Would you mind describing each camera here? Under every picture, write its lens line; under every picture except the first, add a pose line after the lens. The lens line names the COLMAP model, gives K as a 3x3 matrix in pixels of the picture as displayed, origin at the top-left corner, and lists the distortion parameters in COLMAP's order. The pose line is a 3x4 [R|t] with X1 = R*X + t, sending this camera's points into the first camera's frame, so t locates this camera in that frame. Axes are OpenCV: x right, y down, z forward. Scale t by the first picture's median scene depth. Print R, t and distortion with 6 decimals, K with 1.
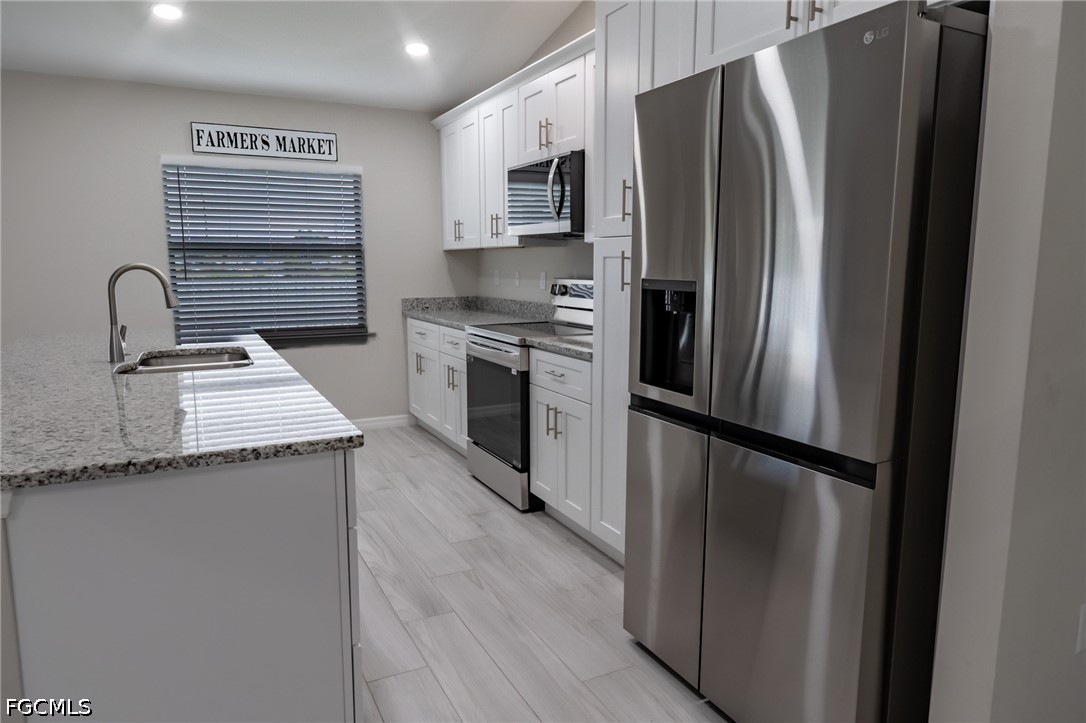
lens RADIAL K [[692.9, 0, 542.4], [0, 692.9, 359.4], [0, 0, 1]] dist [0.004338, 0.000358]
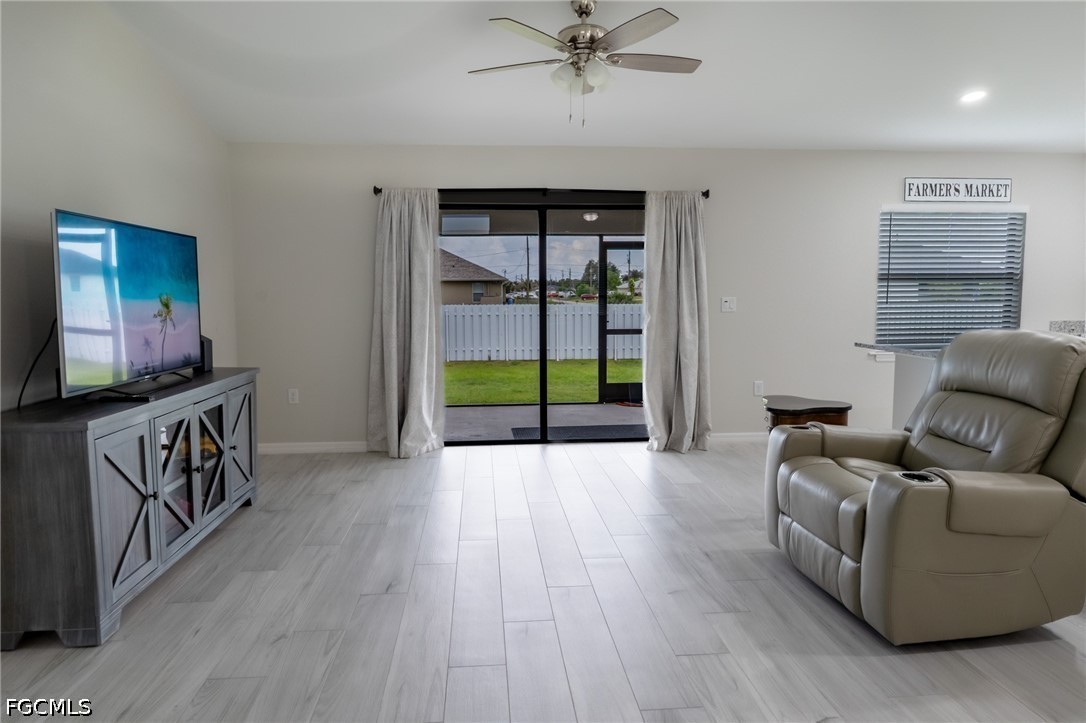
lens RADIAL K [[692.9, 0, 542.4], [0, 692.9, 359.4], [0, 0, 1]] dist [0.004338, 0.000358]
pose [[0.928384, 0.033931, -0.370071, -0.616868], [-0.049000, 0.998305, -0.031391, 0.054570], [0.368378, 0.047276, 0.928473, -0.374365]]
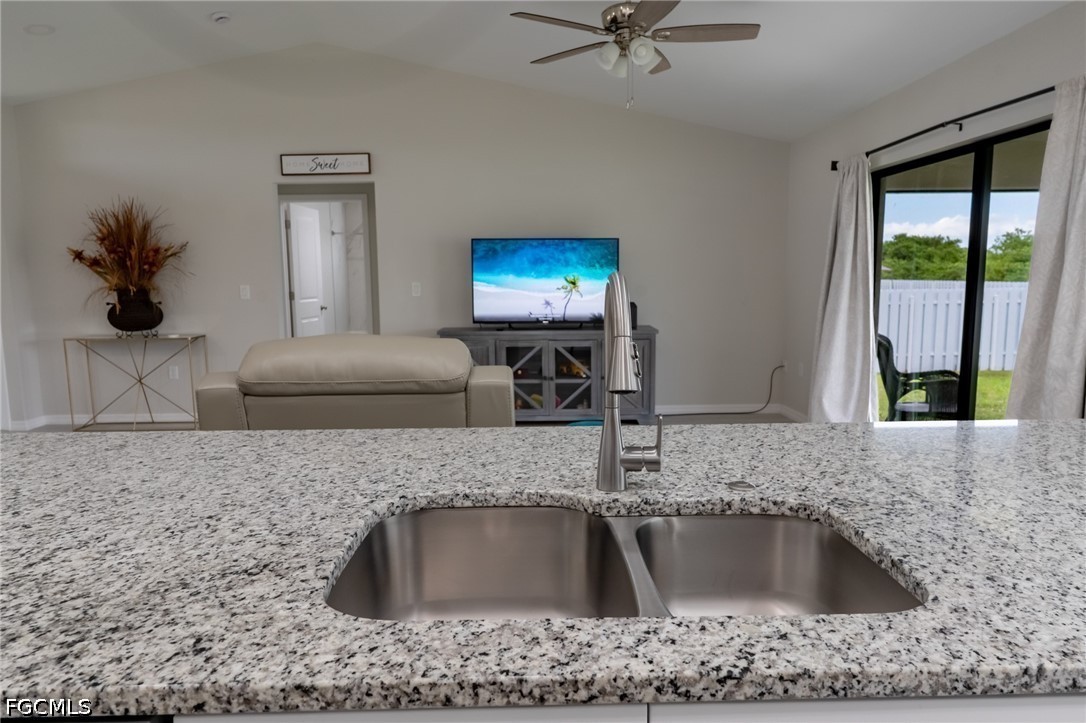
lens RADIAL K [[692.9, 0, 542.4], [0, 692.9, 359.4], [0, 0, 1]] dist [0.004338, 0.000358]
pose [[-0.430737, 0.113715, -0.895285, -0.113219], [-0.116040, 0.976817, 0.179900, -0.087789], [0.894986, 0.181378, -0.407555, 0.634102]]
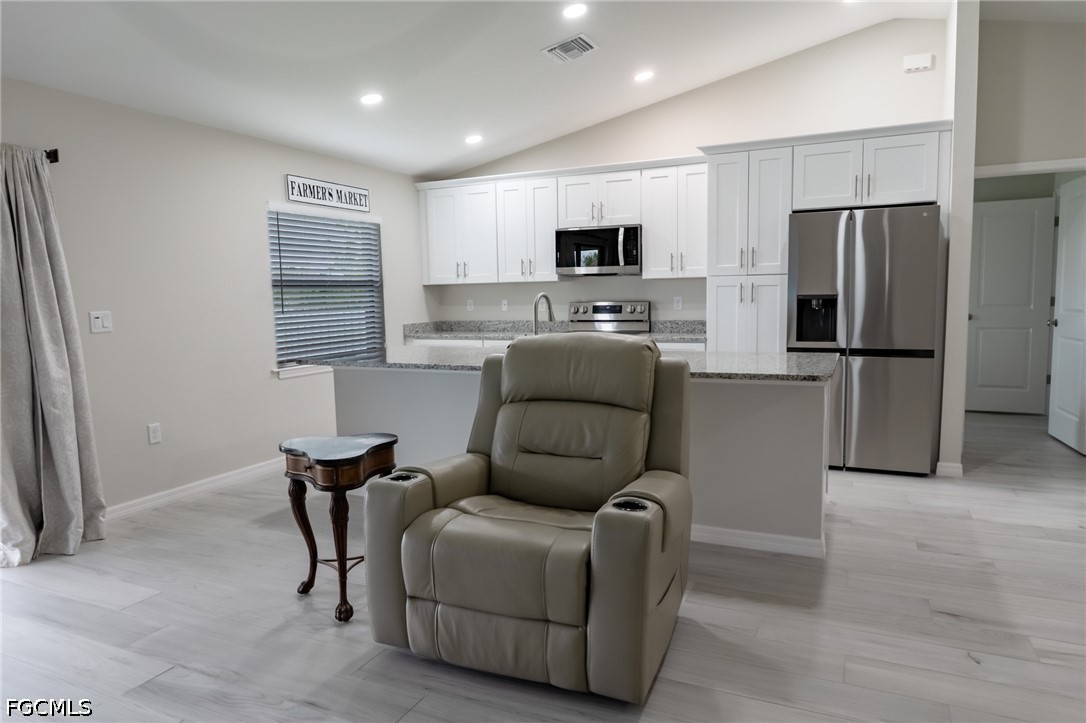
lens RADIAL K [[692.9, 0, 542.4], [0, 692.9, 359.4], [0, 0, 1]] dist [0.004338, 0.000358]
pose [[0.790418, -0.073343, 0.608162, -0.856181], [0.103388, 0.994536, -0.014433, 0.017963], [-0.603780, 0.074284, 0.793682, -0.125223]]
